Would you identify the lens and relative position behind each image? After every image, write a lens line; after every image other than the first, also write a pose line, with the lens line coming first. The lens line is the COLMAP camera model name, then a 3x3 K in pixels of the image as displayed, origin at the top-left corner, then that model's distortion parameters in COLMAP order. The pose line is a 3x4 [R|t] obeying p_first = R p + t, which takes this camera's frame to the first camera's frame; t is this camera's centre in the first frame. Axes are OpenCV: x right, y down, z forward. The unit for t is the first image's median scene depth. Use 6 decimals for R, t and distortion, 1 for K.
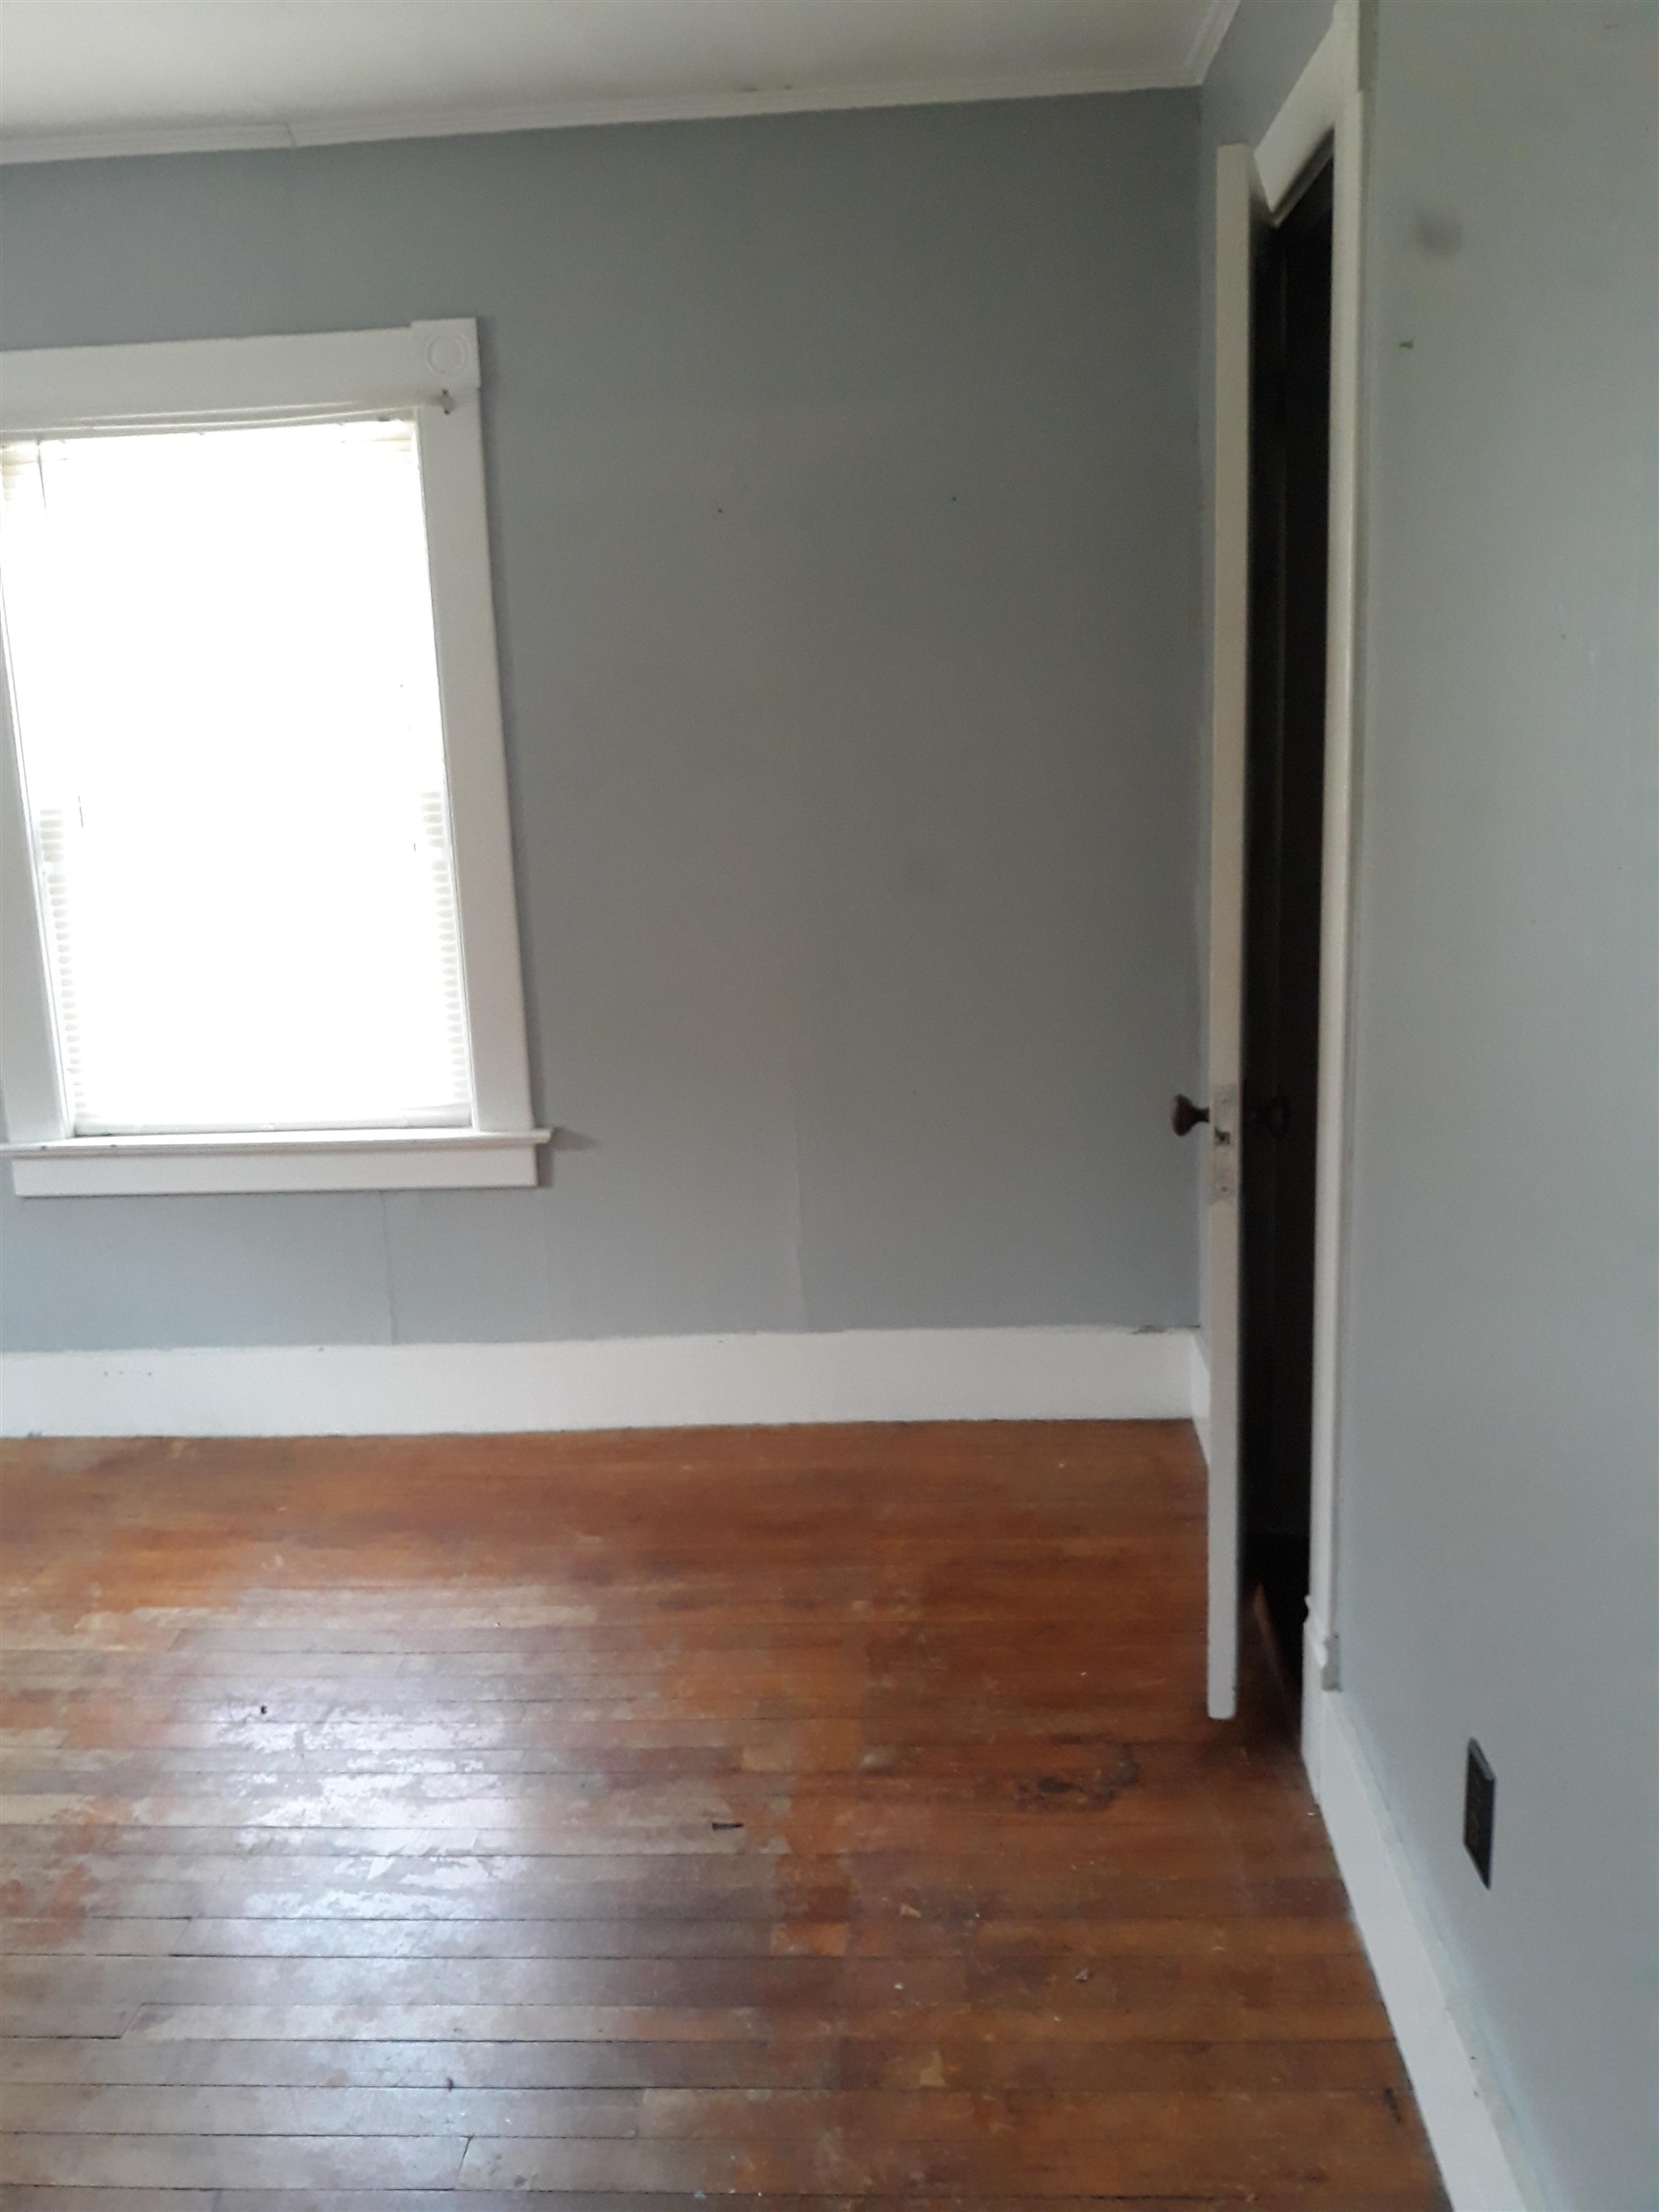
lens RADIAL K [[1797.0, 0, 829.5], [0, 1797.0, 1106.0], [0, 0, 1]] dist [-0.010292, -0.045749]
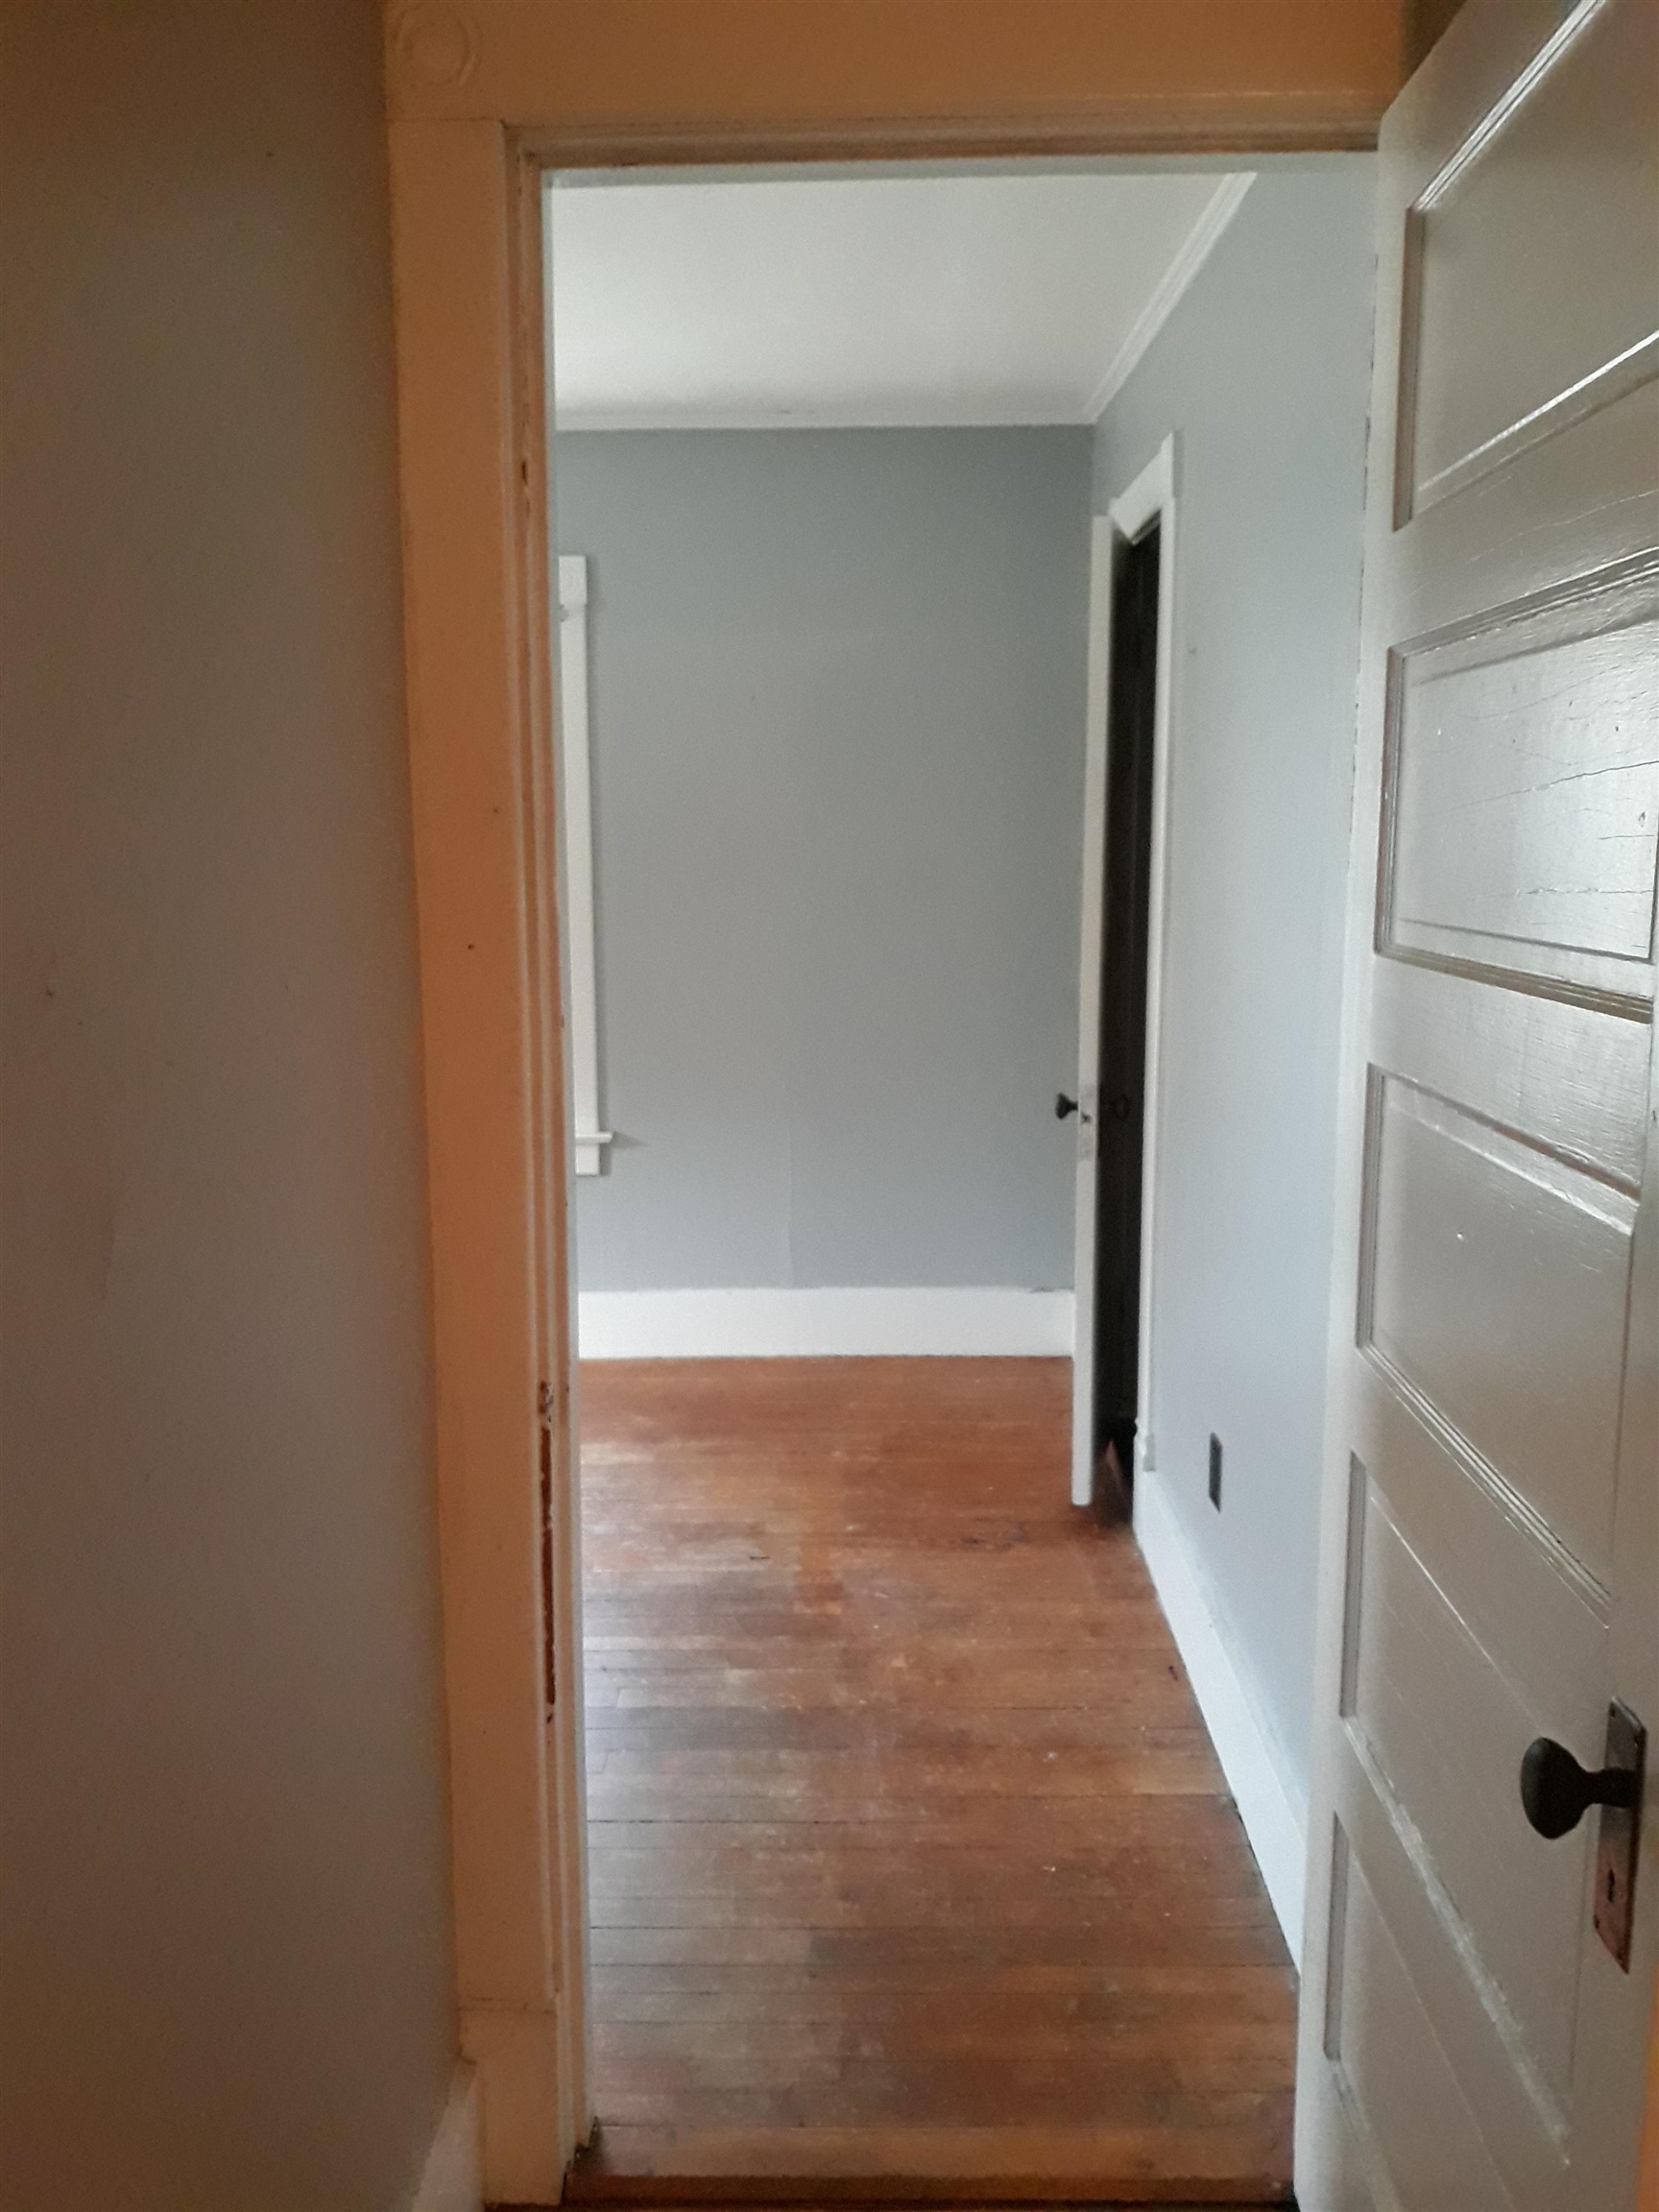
lens RADIAL K [[1797.0, 0, 829.5], [0, 1797.0, 1106.0], [0, 0, 1]] dist [-0.010292, -0.045749]
pose [[0.998429, 0.027691, 0.048701, -0.081665], [-0.024681, 0.997811, -0.061358, 0.105538], [-0.050293, 0.060059, 0.996927, -0.548560]]
